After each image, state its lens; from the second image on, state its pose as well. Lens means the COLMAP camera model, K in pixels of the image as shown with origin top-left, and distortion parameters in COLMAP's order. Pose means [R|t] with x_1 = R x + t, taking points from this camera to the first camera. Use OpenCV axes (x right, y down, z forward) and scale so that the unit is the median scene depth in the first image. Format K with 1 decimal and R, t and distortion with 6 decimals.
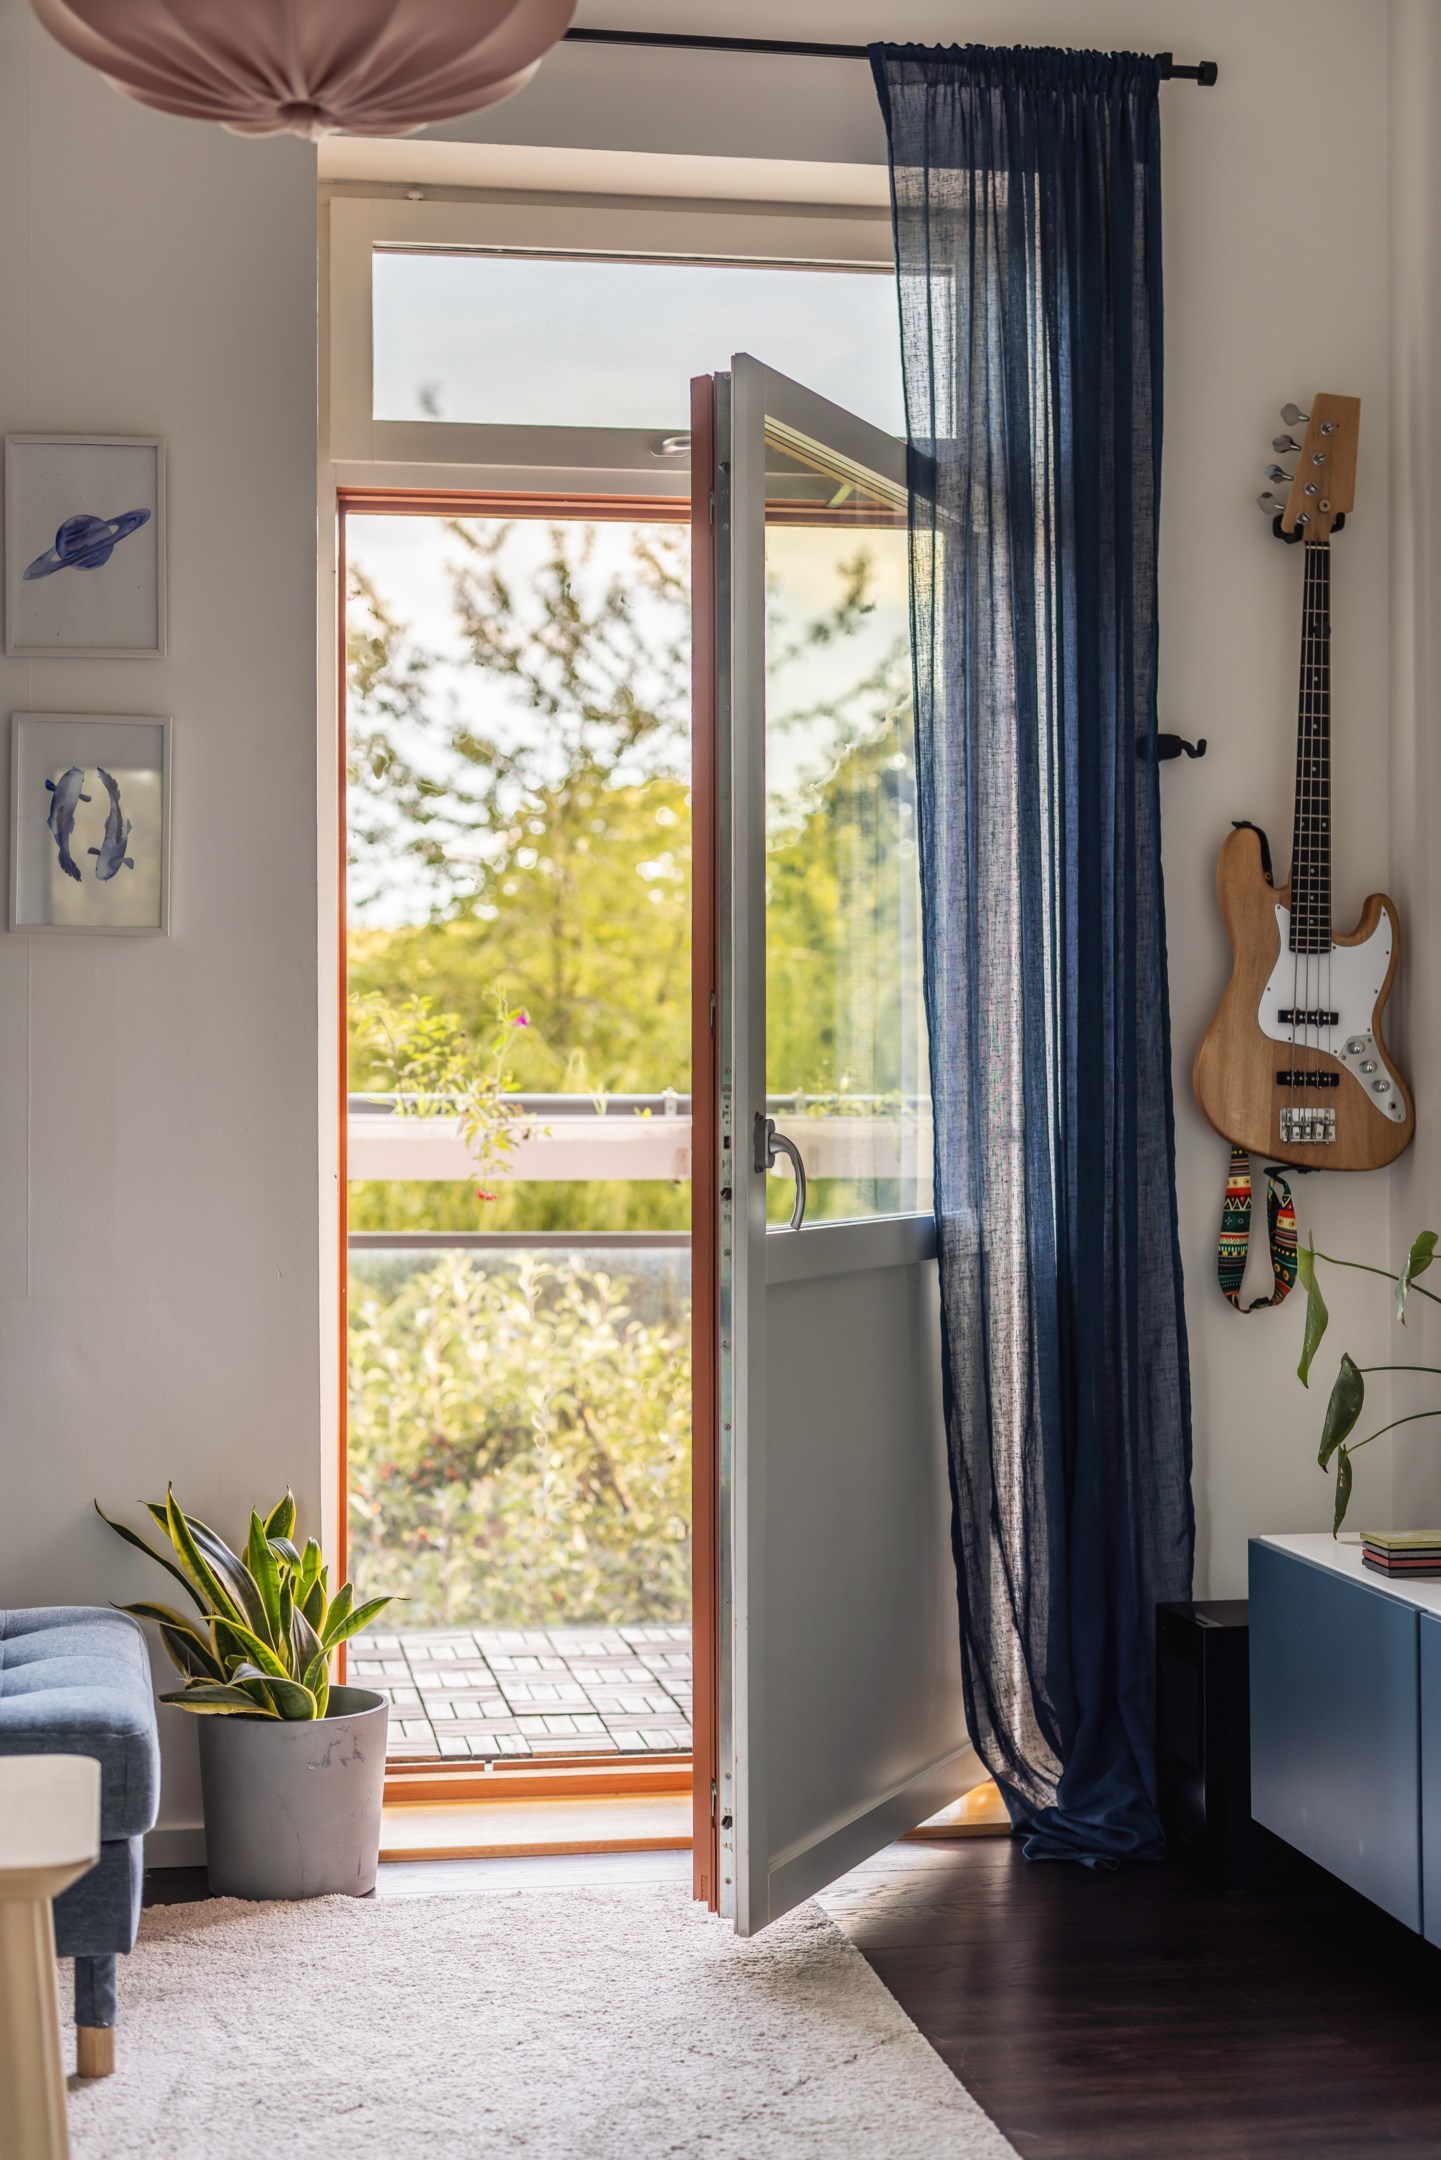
lens RADIAL K [[3144.3, 0, 719.5], [0, 3144.3, 1074.6], [0, 0, 1]] dist [-0.003060, 0.000000]
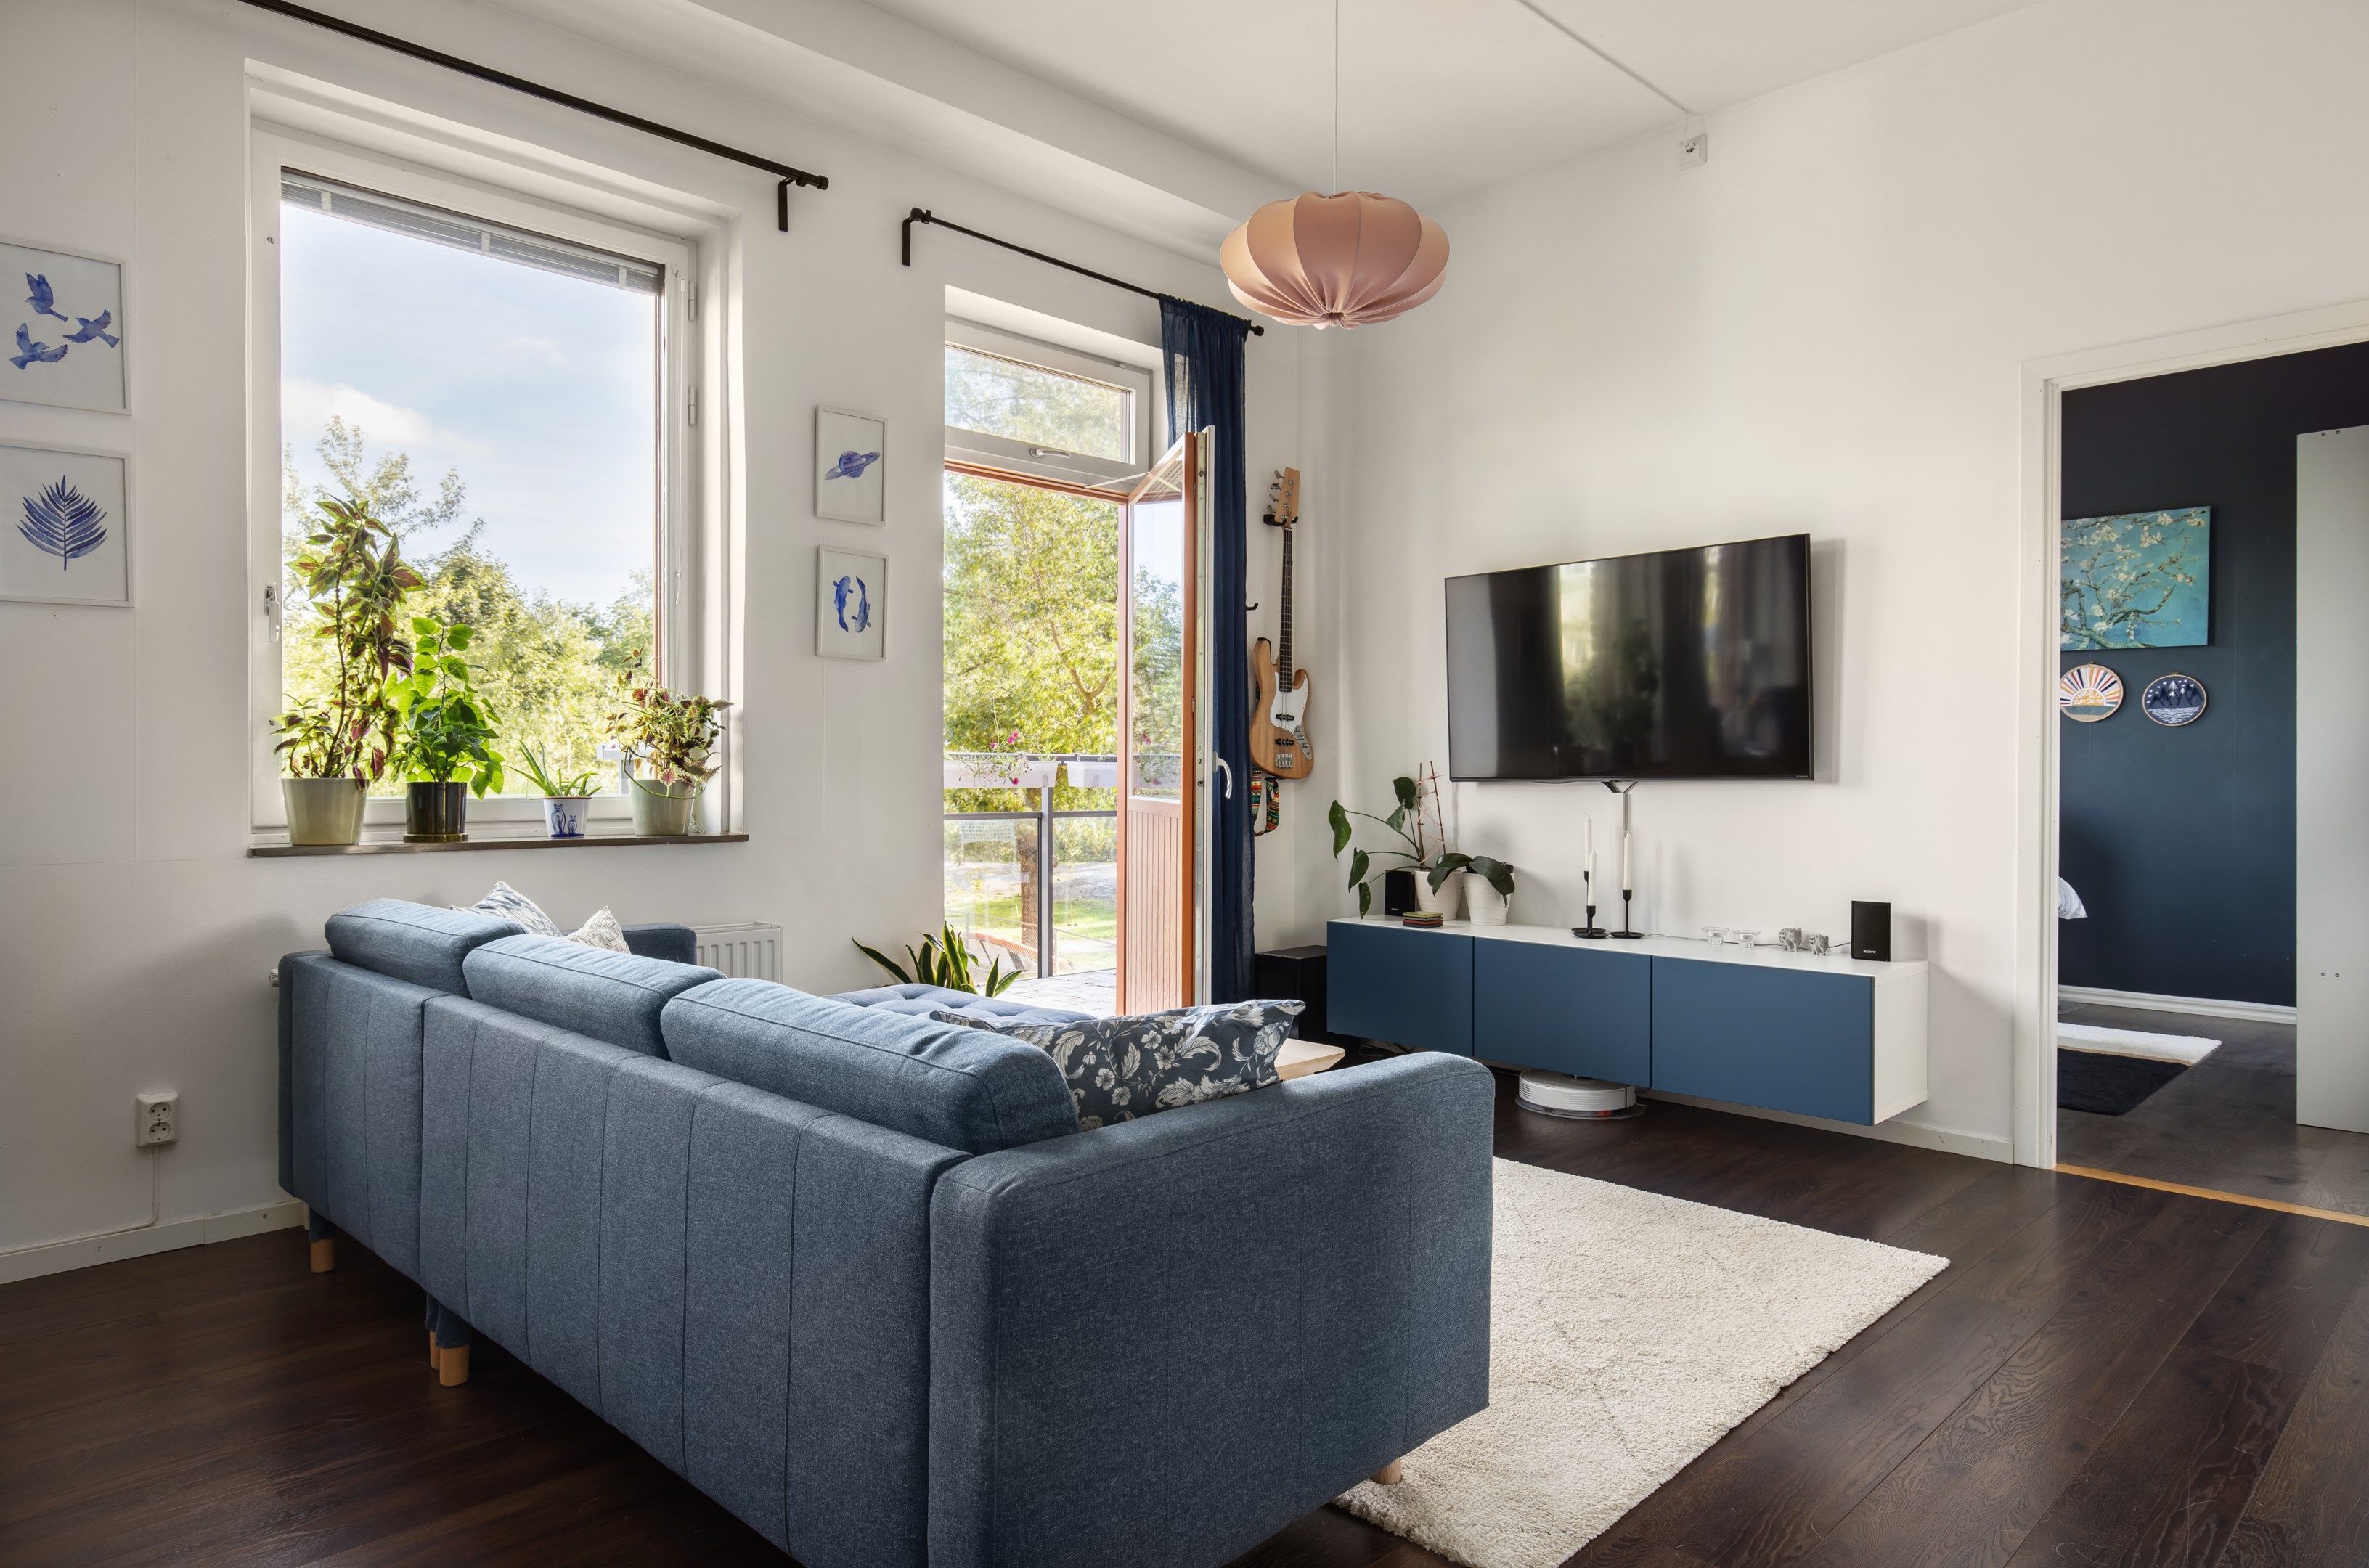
lens RADIAL K [[1456.7, 0, 1199.0], [0, 1456.7, 790.3], [0, 0, 1]] dist [0.002517, -0.002434]
pose [[0.805437, -0.001329, 0.592680, -0.559293], [-0.009179, 0.999850, 0.014716, 0.023699], [-0.592610, -0.017293, 0.805304, 0.104662]]
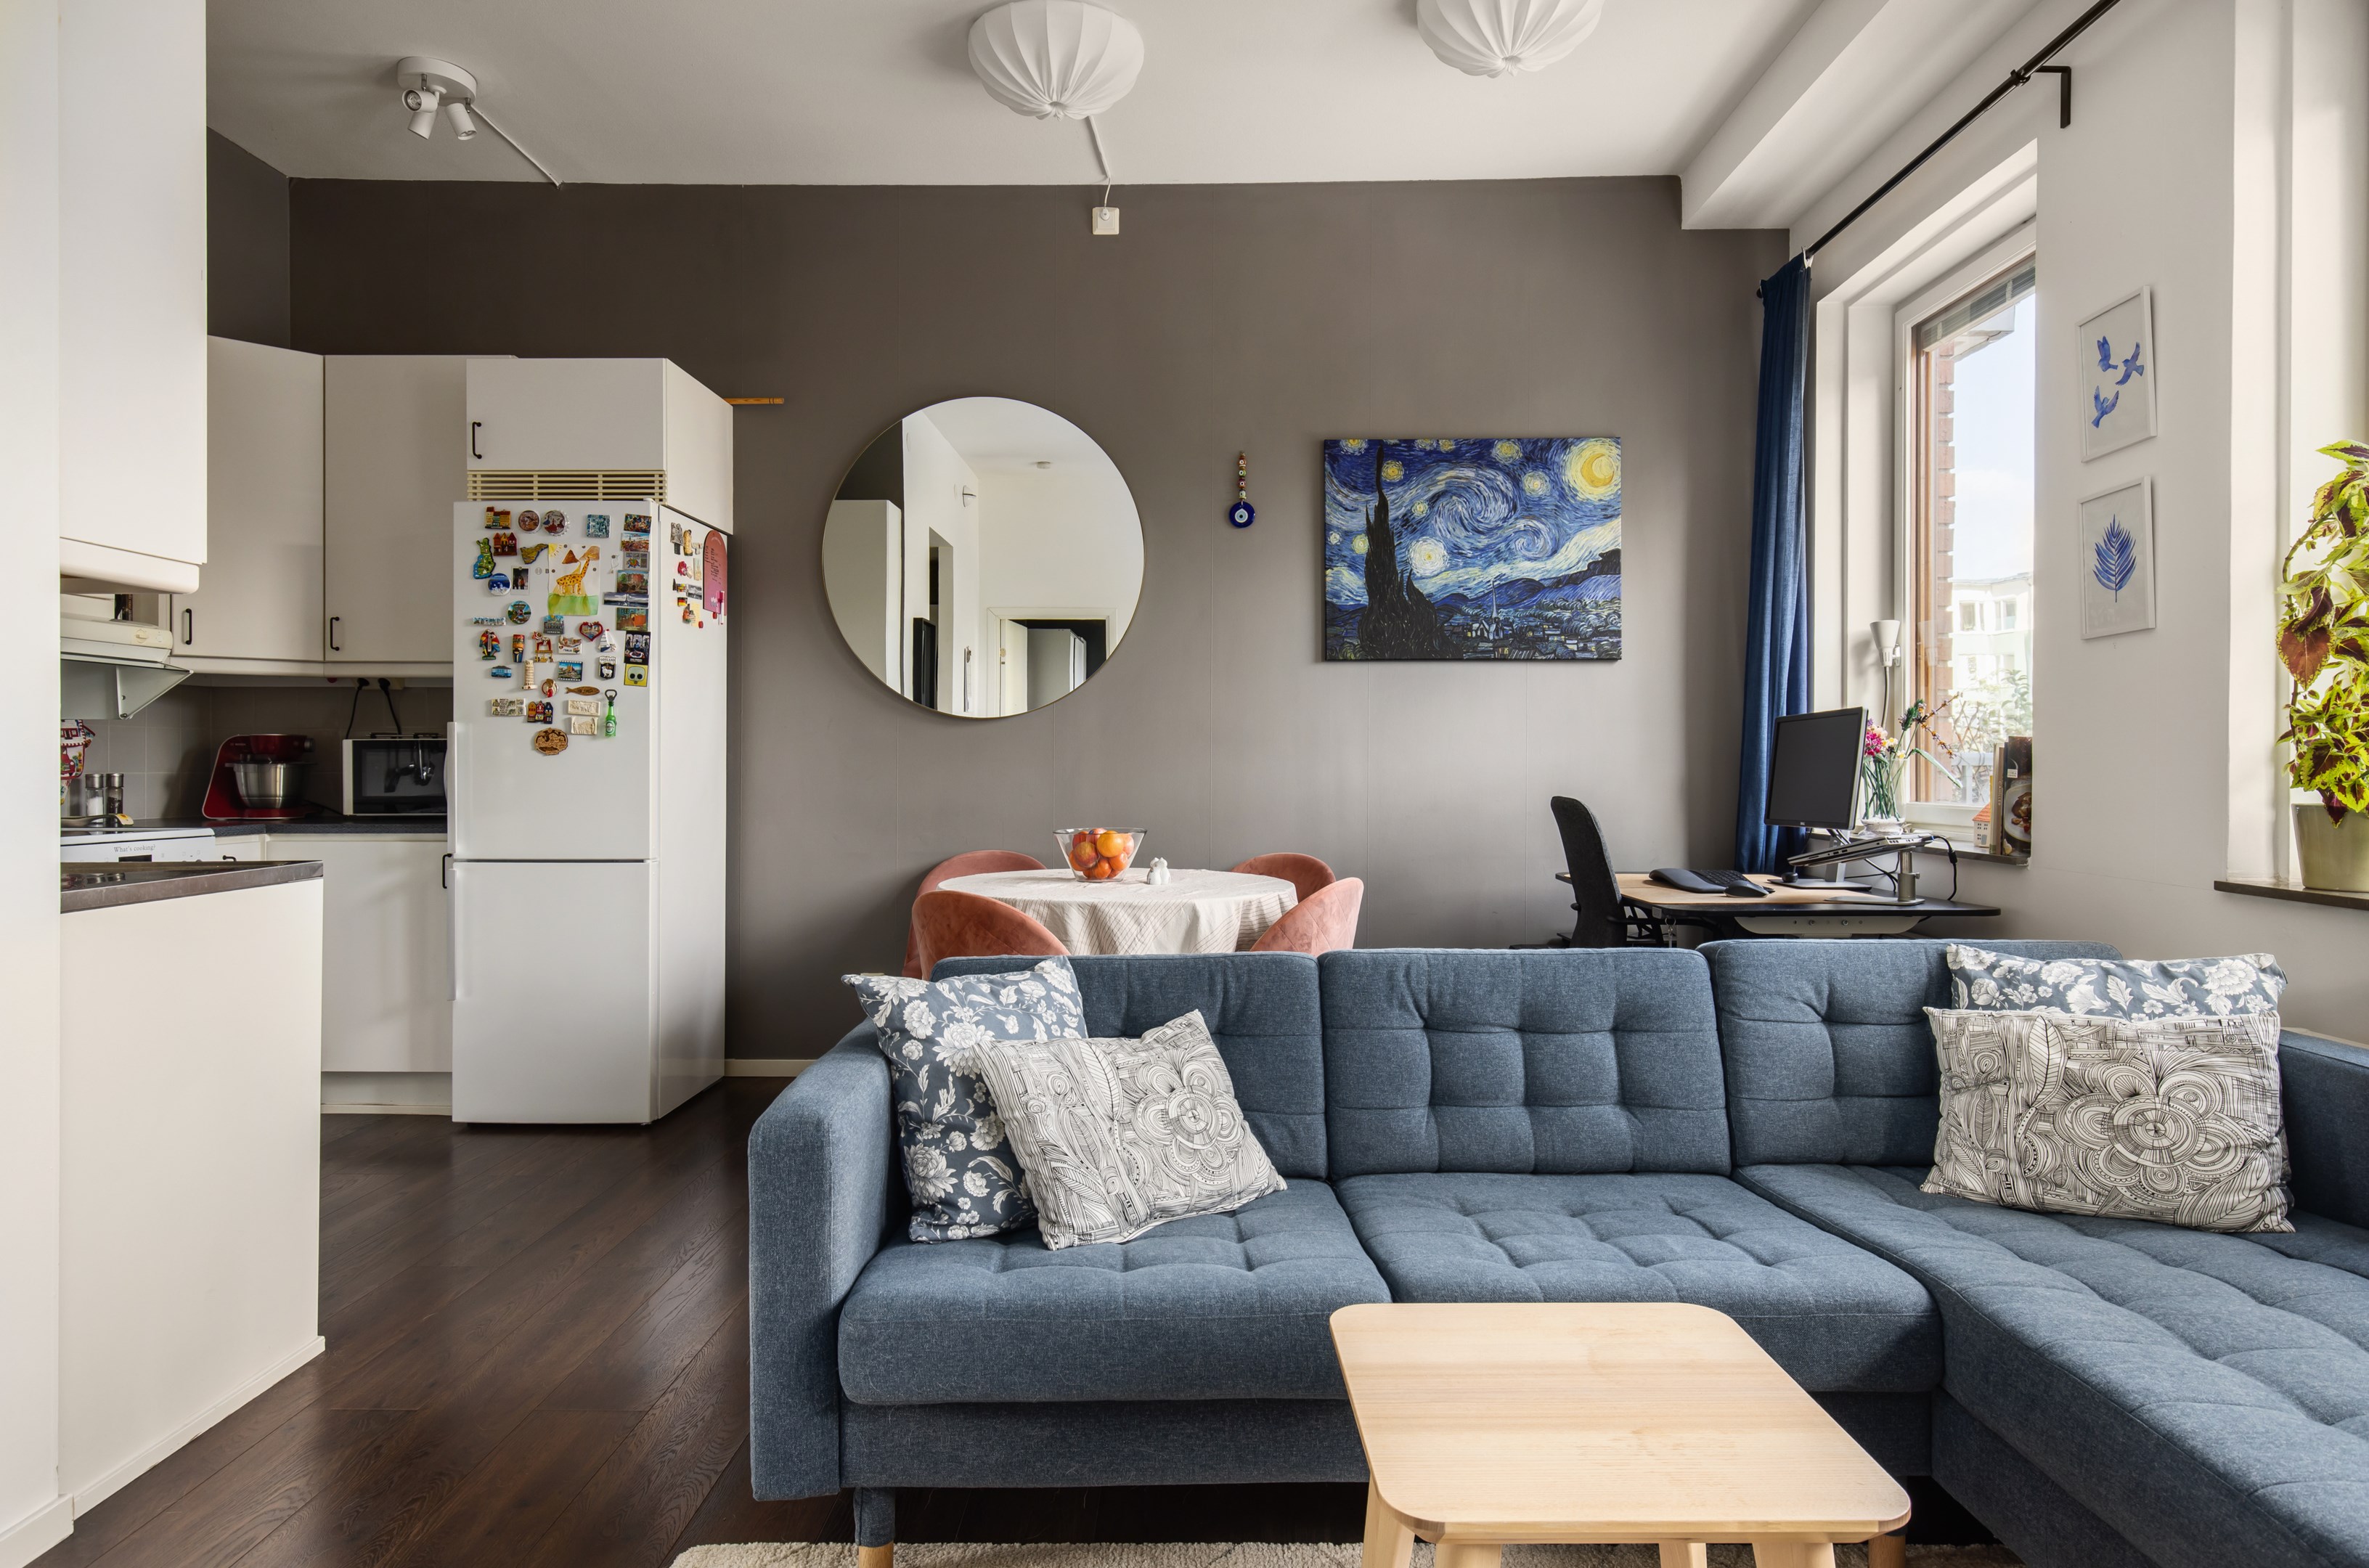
lens RADIAL K [[1353.5, 0, 1162.7], [0, 1353.5, 778.3], [0, 0, 1]] dist [0.001216, -0.002069]
pose [[-0.192909, 0.016549, -0.981077, 0.124273], [0.005735, 0.999860, 0.015738, 0.011246], [0.981200, -0.002590, -0.192977, 0.595623]]
